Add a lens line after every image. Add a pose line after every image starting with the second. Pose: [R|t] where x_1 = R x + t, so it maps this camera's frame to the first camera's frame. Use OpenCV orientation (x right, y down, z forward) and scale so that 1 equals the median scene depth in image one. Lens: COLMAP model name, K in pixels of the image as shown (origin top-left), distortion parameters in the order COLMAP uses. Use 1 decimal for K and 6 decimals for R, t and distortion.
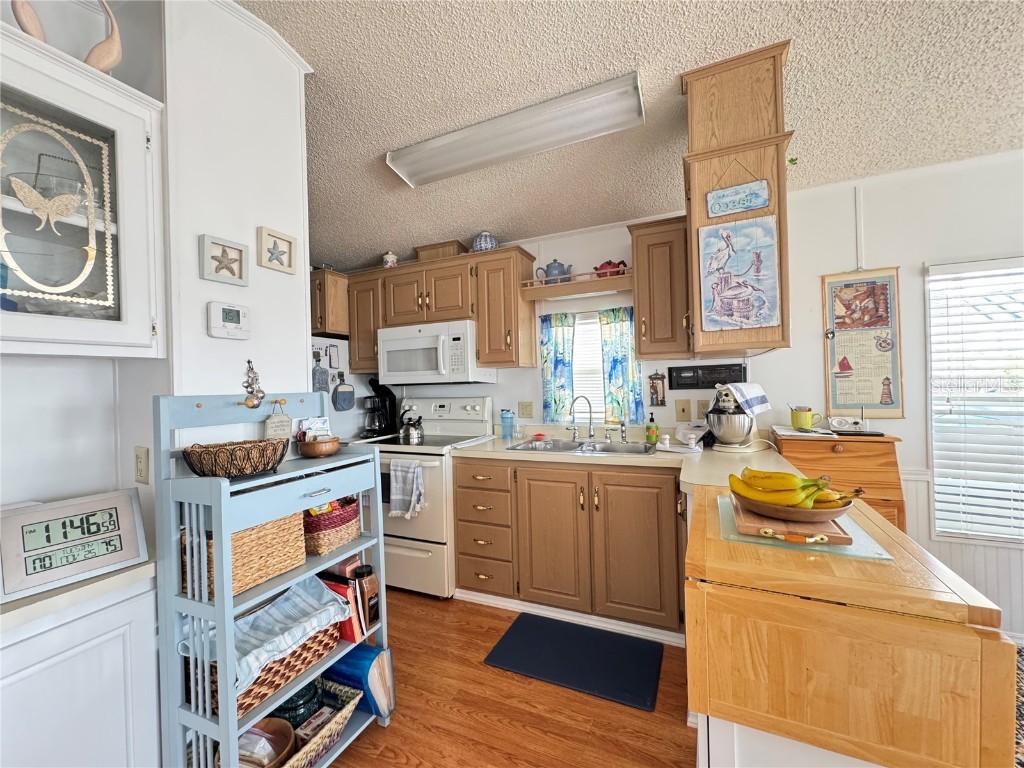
lens RADIAL K [[410.4, 0, 511.3], [0, 410.4, 383.0], [0, 0, 1]] dist [-0.003174, -0.000030]
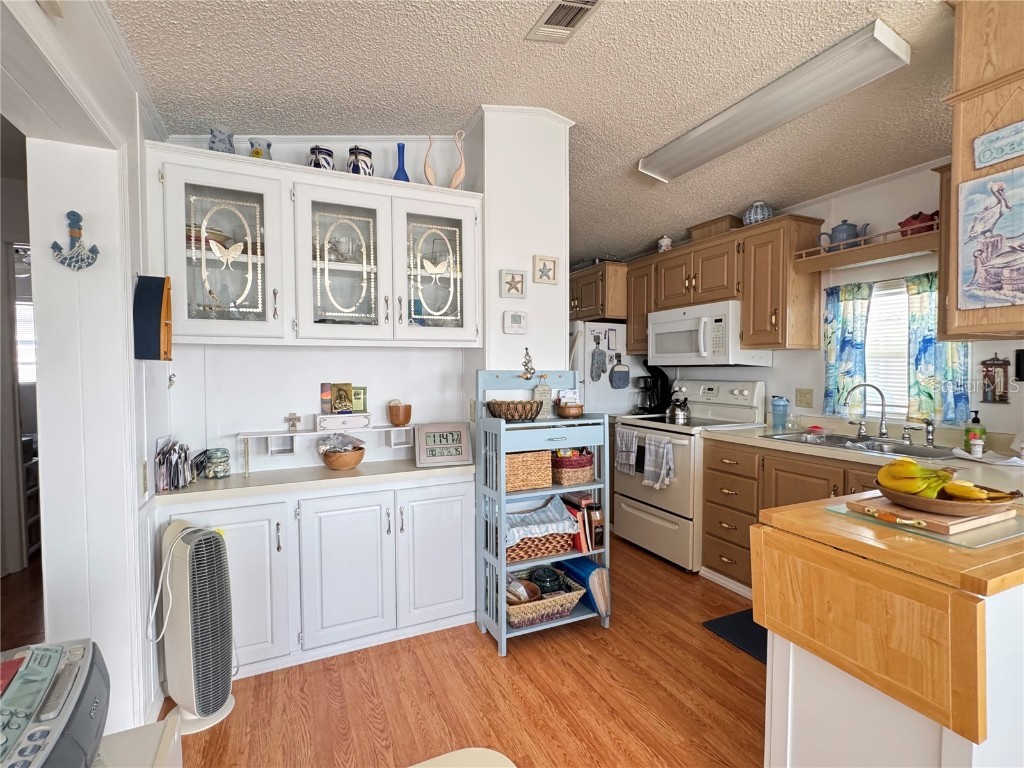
lens RADIAL K [[484.9, 0, 512.0], [0, 484.9, 384.0], [0, 0, 1]] dist [-0.002713, -0.000797]
pose [[0.758405, 0.045171, -0.650216, 0.323525], [-0.016603, 0.998611, 0.050009, -0.007566], [0.651572, -0.027131, 0.758102, -0.256342]]
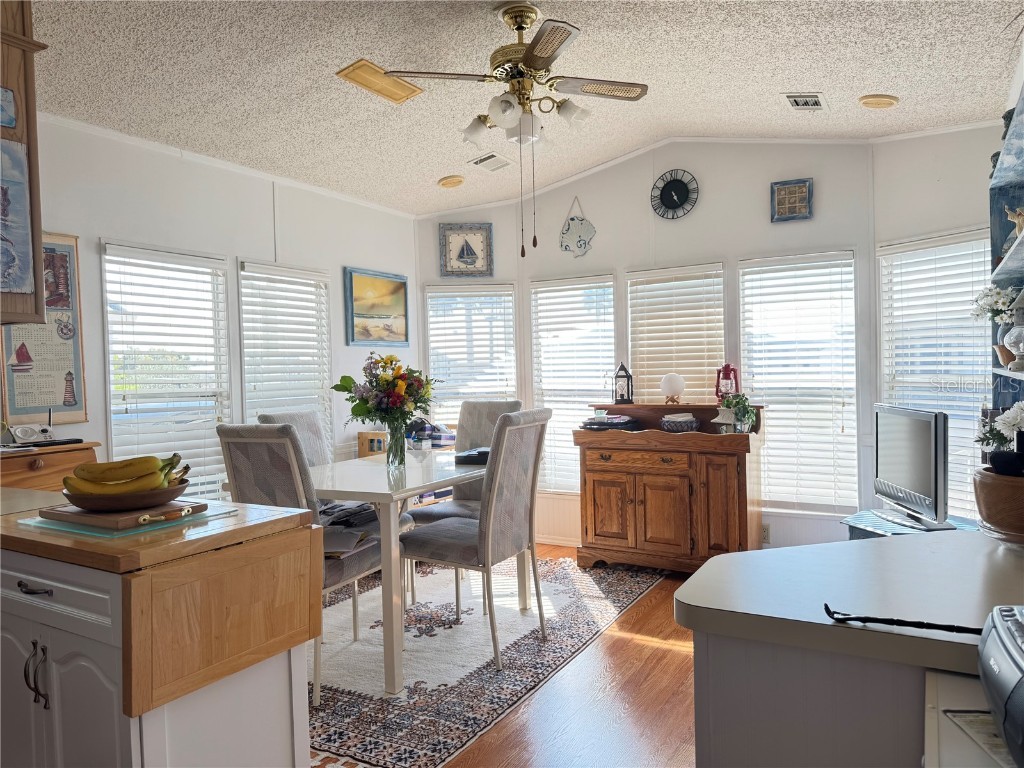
lens RADIAL K [[718.0, 0, 506.2], [0, 718.0, 385.1], [0, 0, 1]] dist [0.131630, -0.149703]
pose [[0.107748, -0.001030, 0.994178, -0.425070], [0.027312, 0.999625, -0.001924, 0.038493], [-0.993803, 0.027360, 0.107736, -0.001310]]
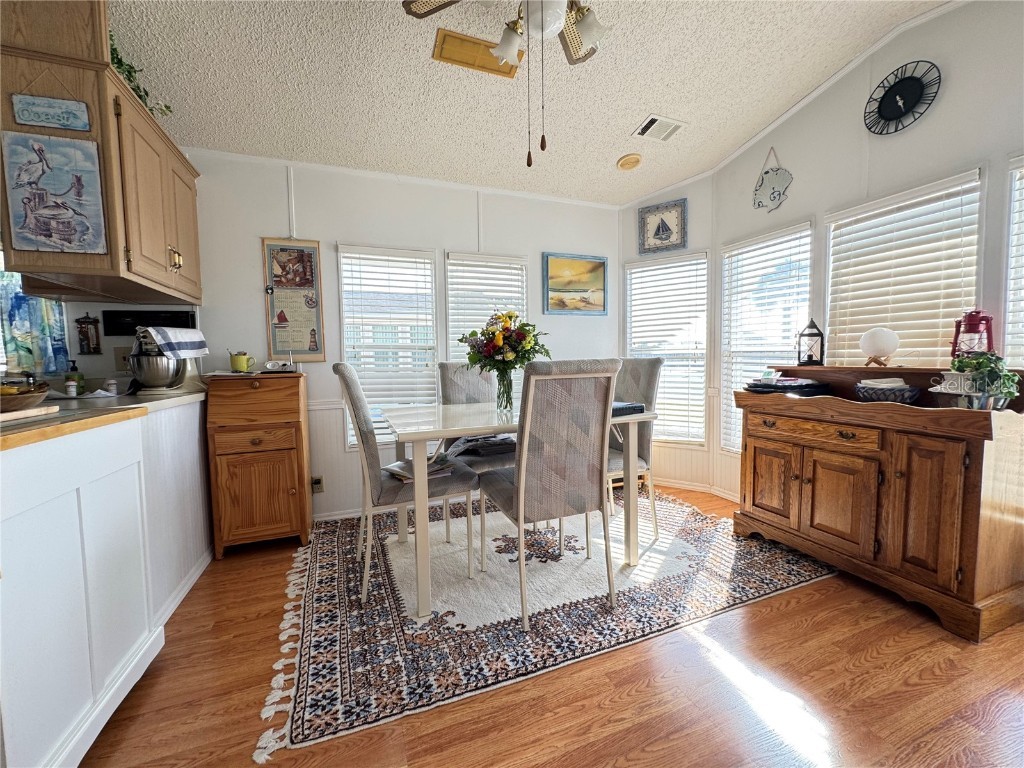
lens RADIAL K [[410.4, 0, 511.3], [0, 410.4, 383.0], [0, 0, 1]] dist [-0.003174, -0.000030]
pose [[0.702276, -0.030257, 0.711262, 0.448654], [0.000913, 0.999134, 0.041602, 0.100844], [-0.711904, -0.028567, 0.701695, -0.321276]]
